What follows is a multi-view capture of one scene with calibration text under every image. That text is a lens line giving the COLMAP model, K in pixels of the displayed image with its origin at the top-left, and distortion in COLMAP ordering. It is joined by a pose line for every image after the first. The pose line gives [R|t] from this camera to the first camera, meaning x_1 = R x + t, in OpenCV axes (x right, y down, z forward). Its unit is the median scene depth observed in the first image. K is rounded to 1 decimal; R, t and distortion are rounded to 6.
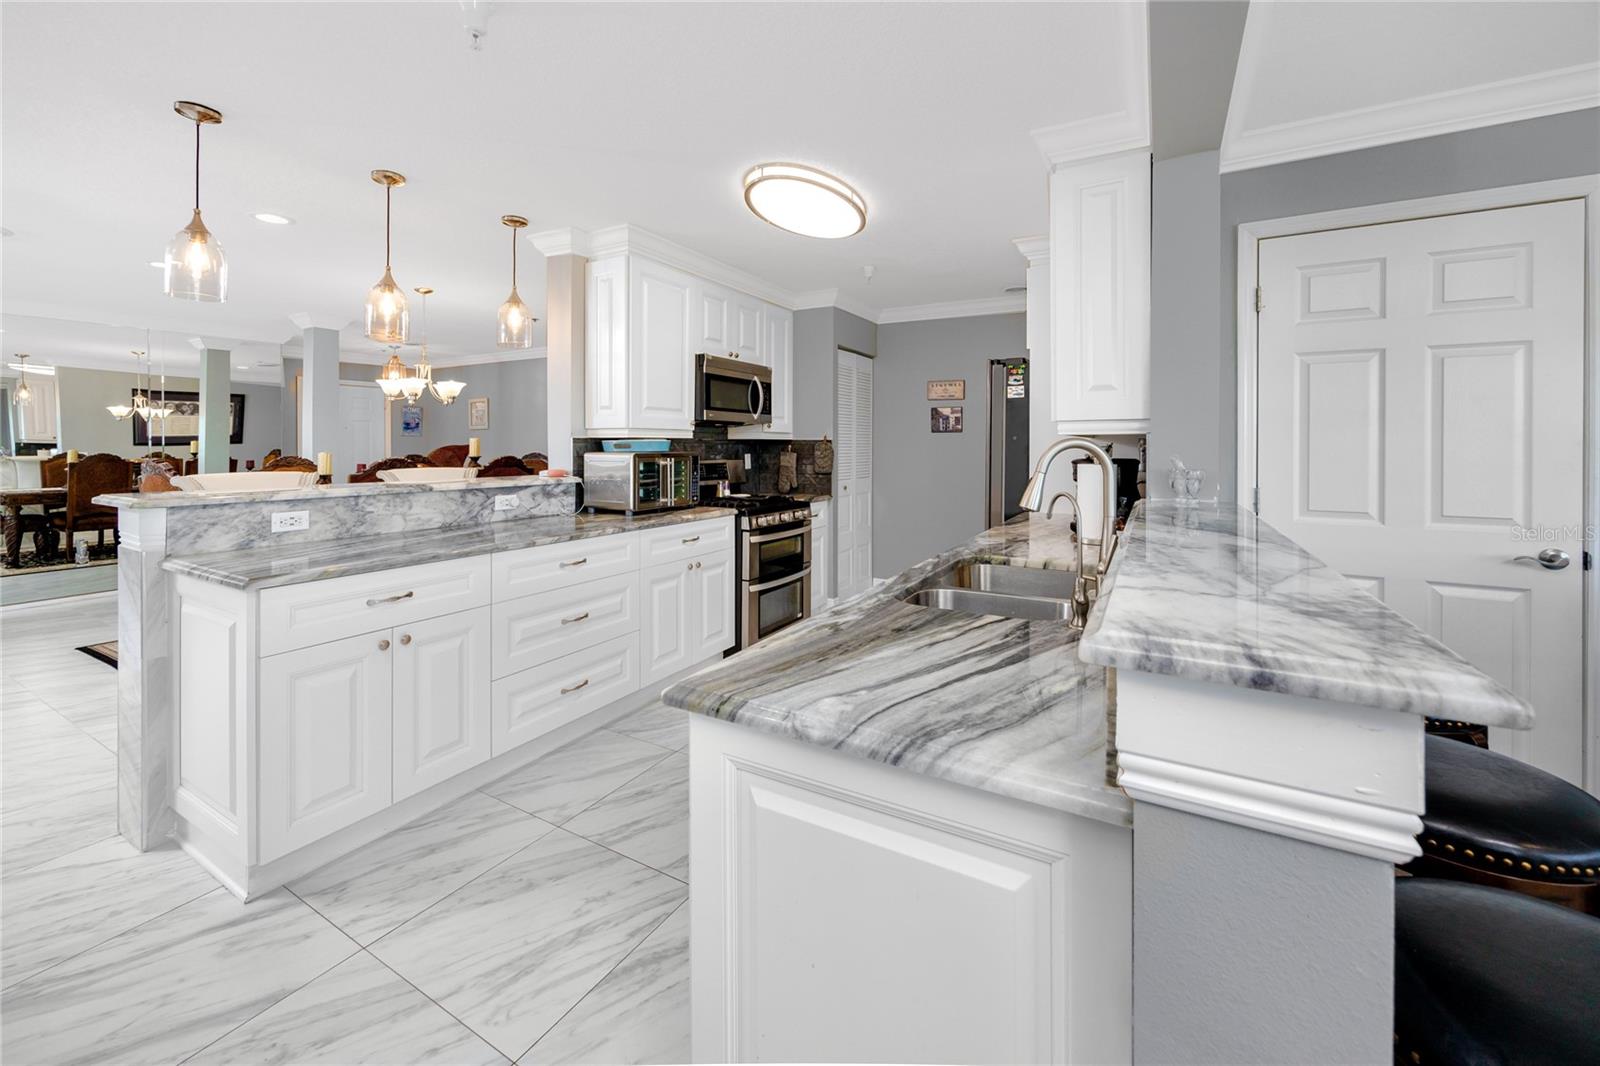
lens RADIAL K [[643.7, 0, 801.4], [0, 643.7, 462.1], [0, 0, 1]] dist [0.000357, -0.000189]
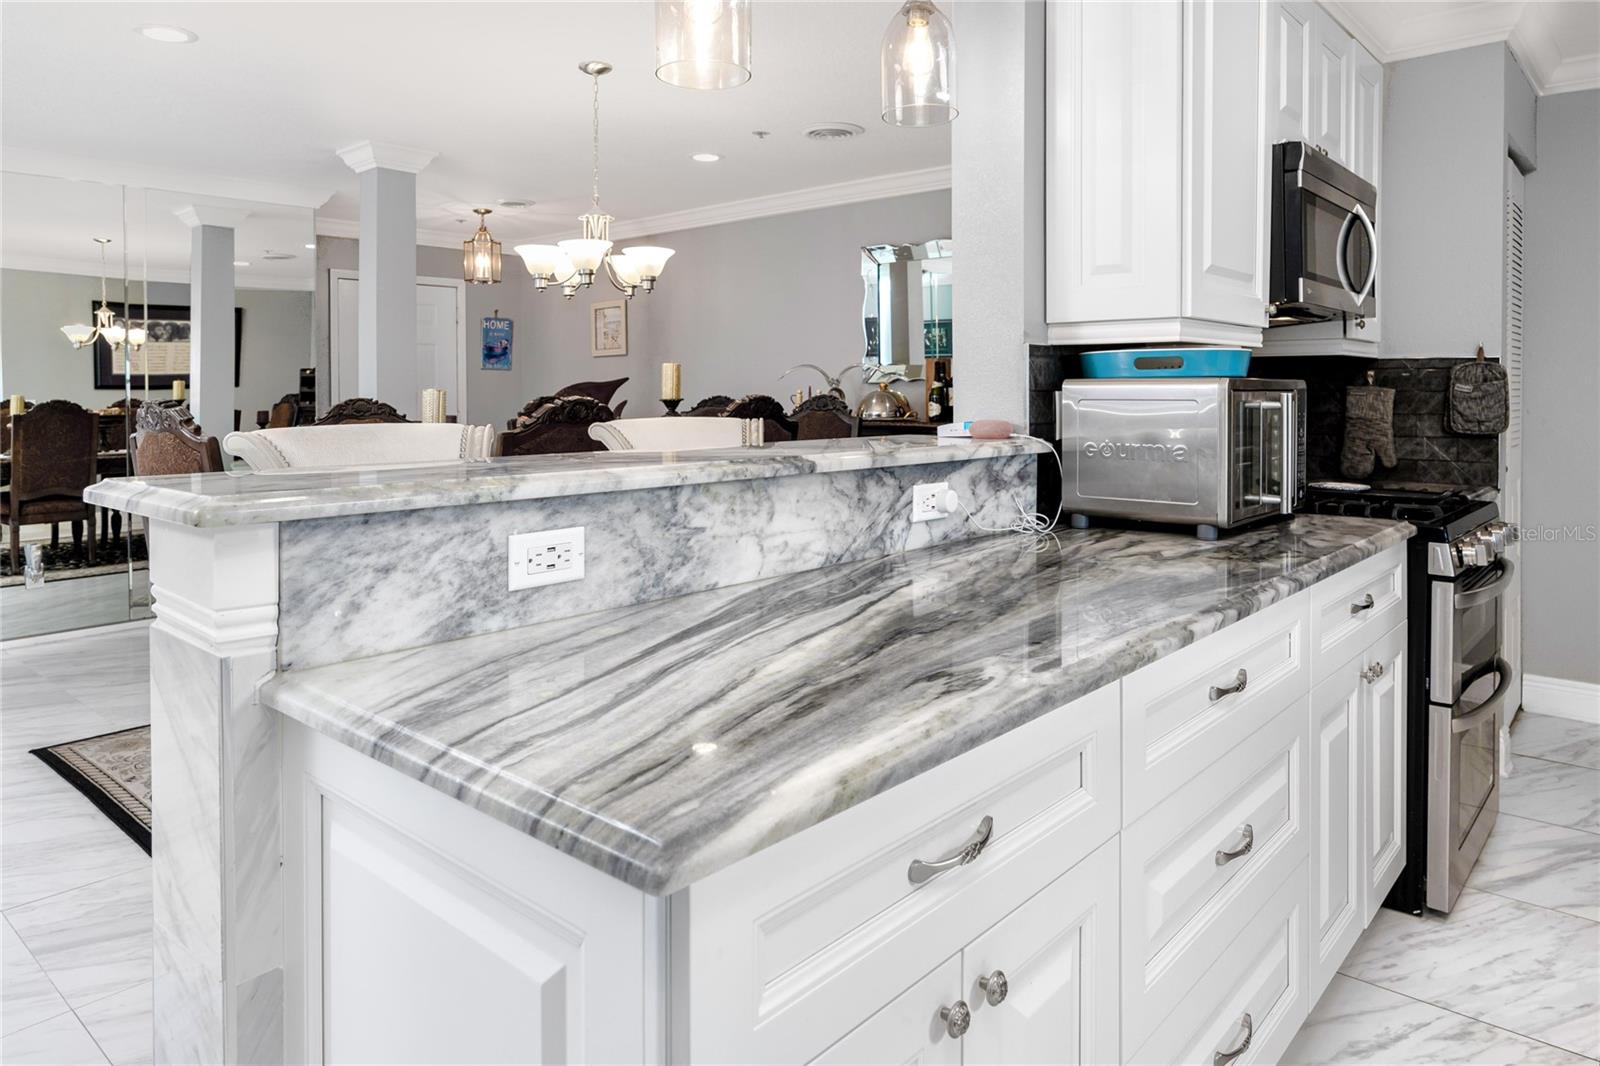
lens RADIAL K [[1049.1, 0, 797.6], [0, 1049.1, 426.5], [0, 0, 1]] dist [-0.006769, -0.000622]
pose [[0.979474, 0.001691, -0.201563, -0.366791], [-0.000337, 0.999977, 0.006754, 0.010569], [0.201570, -0.006548, 0.979452, 0.312846]]
